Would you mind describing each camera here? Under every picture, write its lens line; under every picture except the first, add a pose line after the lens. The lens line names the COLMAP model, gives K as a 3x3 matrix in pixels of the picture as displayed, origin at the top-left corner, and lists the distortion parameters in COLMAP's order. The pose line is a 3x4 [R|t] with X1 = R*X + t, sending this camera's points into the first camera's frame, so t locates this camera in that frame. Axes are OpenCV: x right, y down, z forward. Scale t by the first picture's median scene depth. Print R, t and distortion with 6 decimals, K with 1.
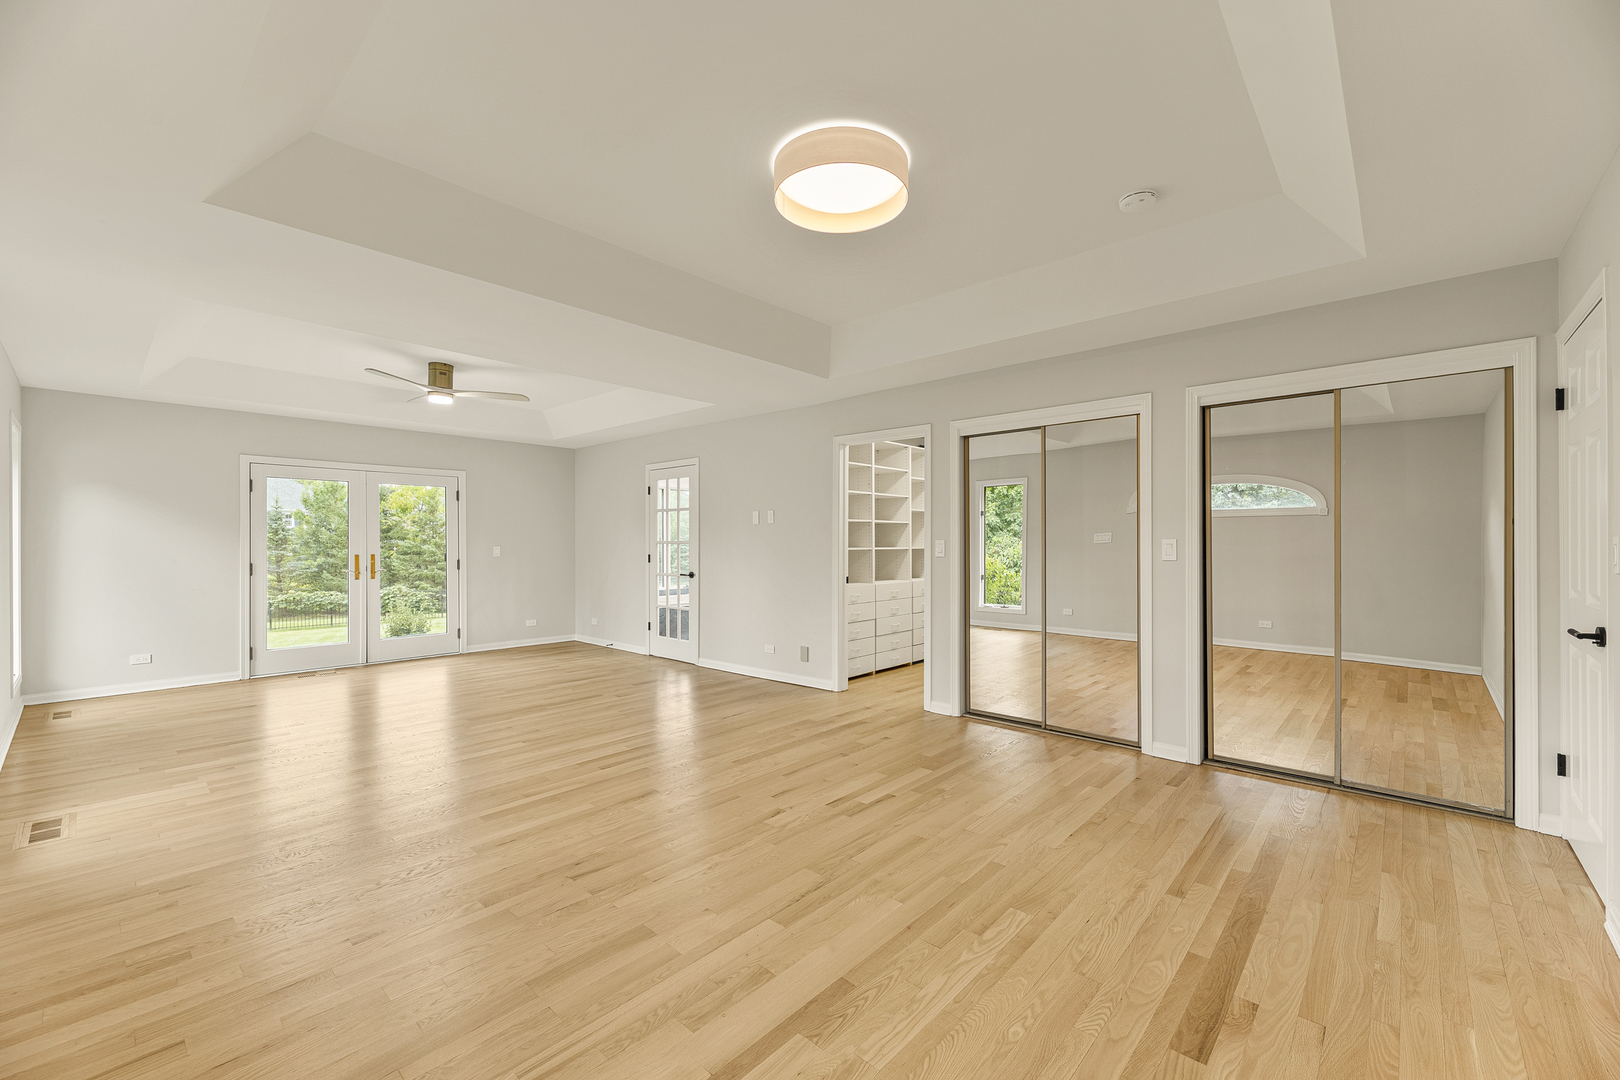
lens RADIAL K [[653.2, 0, 822.1], [0, 653.2, 541.2], [0, 0, 1]] dist [0.005845, -0.002283]
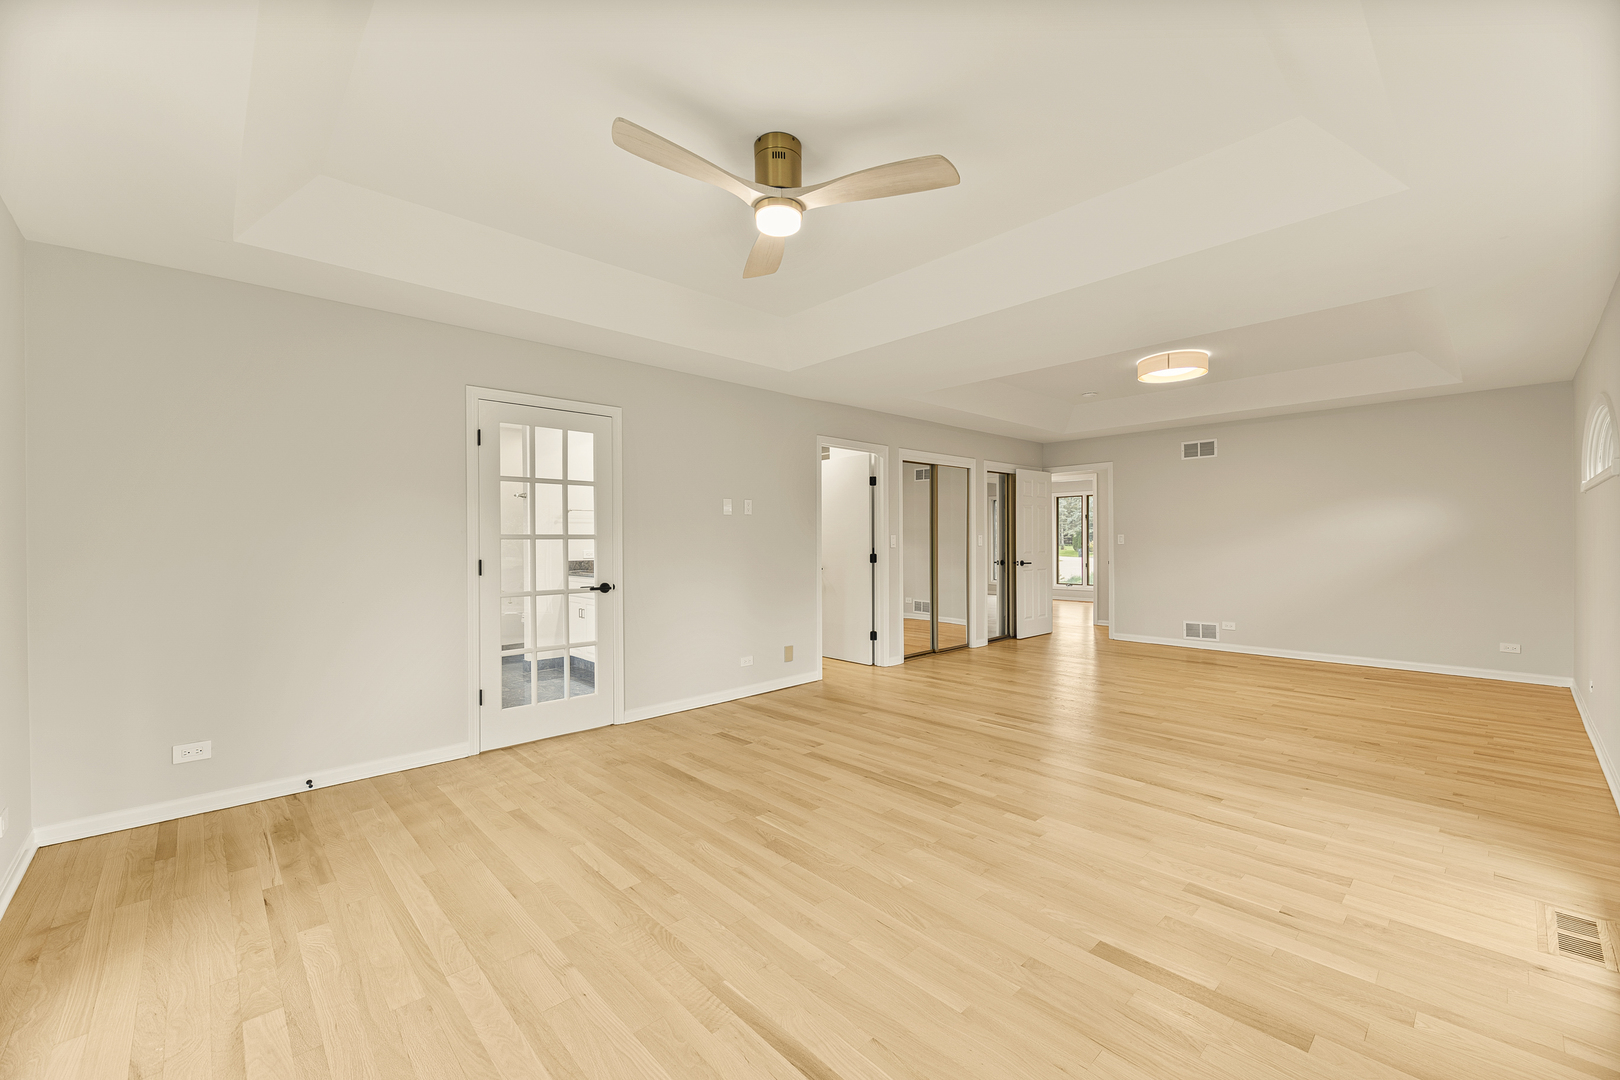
lens RADIAL K [[653.2, 0, 817.5], [0, 653.2, 543.5], [0, 0, 1]] dist [0.005845, -0.002283]
pose [[0.081518, -0.005430, 0.996657, -1.221958], [0.002950, 0.999982, 0.005207, 0.008388], [-0.996667, 0.002516, 0.081533, 1.100791]]
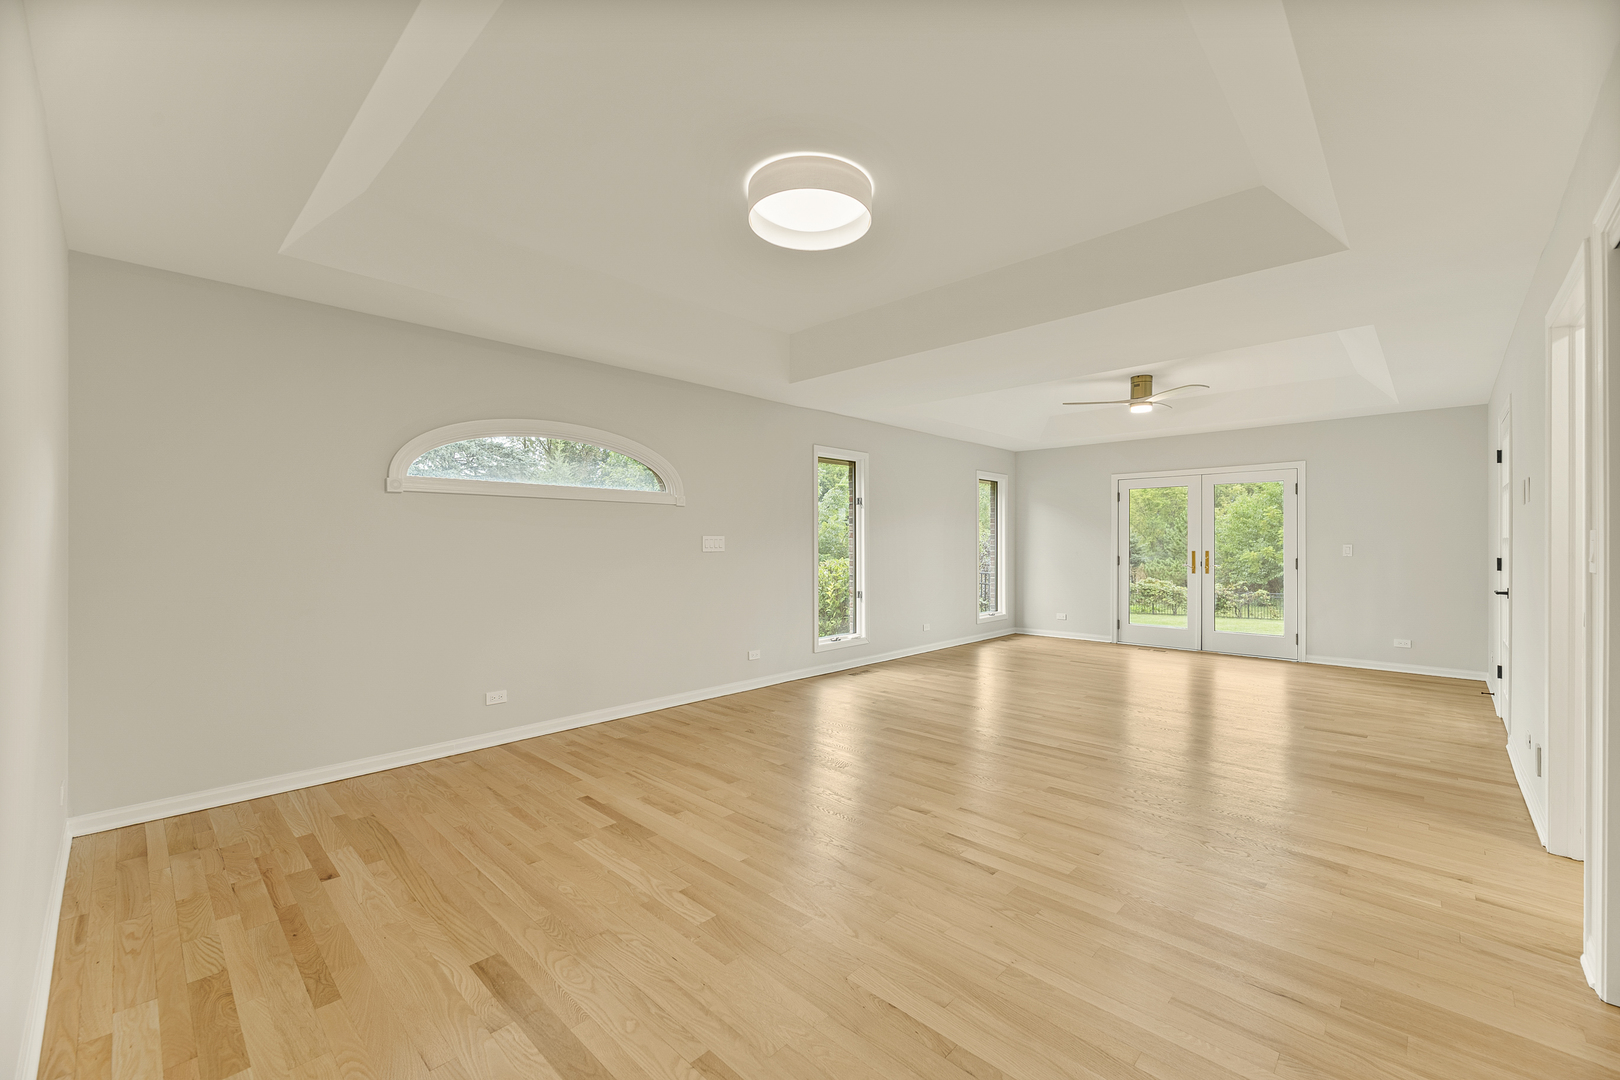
lens RADIAL K [[653.2, 0, 820.2], [0, 653.2, 542.1], [0, 0, 1]] dist [0.005845, -0.002283]
pose [[-0.026978, 0.000426, -0.999636, 0.613748], [0.003627, 0.999993, 0.000328, 0.004200], [0.999629, -0.003616, -0.026979, 0.579787]]
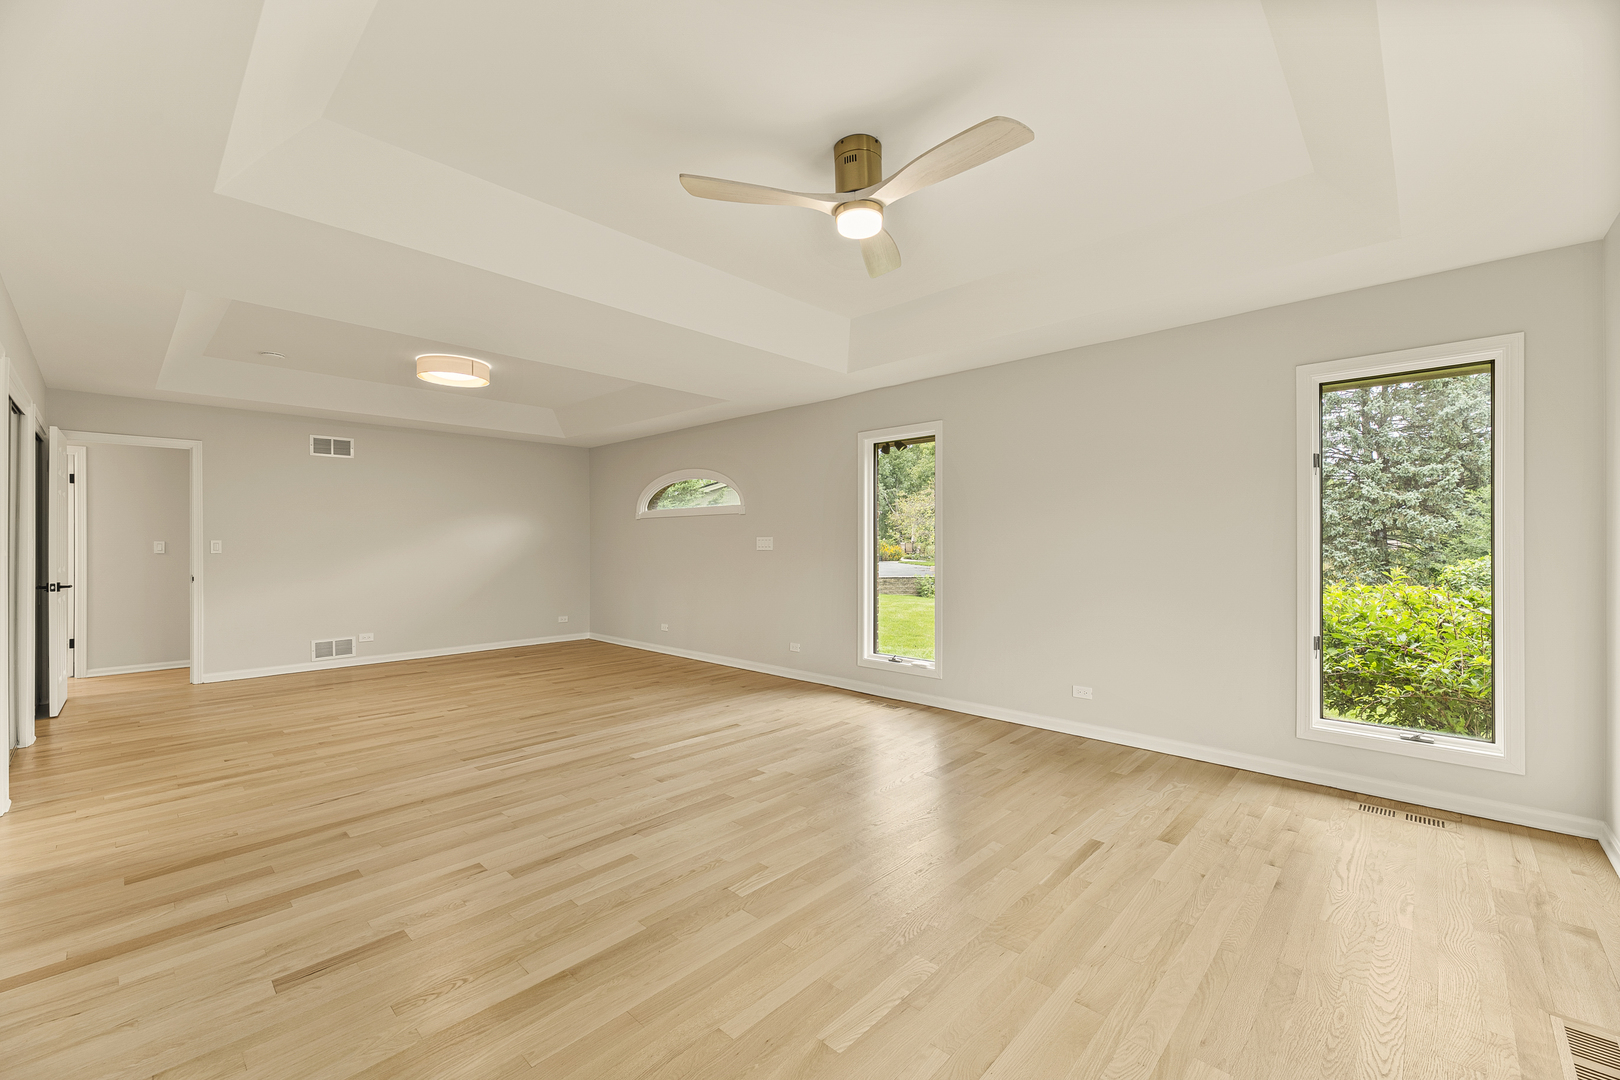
lens RADIAL K [[653.2, 0, 825.7], [0, 653.2, 541.7], [0, 0, 1]] dist [0.005845, -0.002283]
pose [[-0.999913, 0.003704, 0.012693, -0.663171], [0.003637, 0.999979, -0.005350, 0.009918], [-0.012713, -0.005303, -0.999905, 1.716035]]
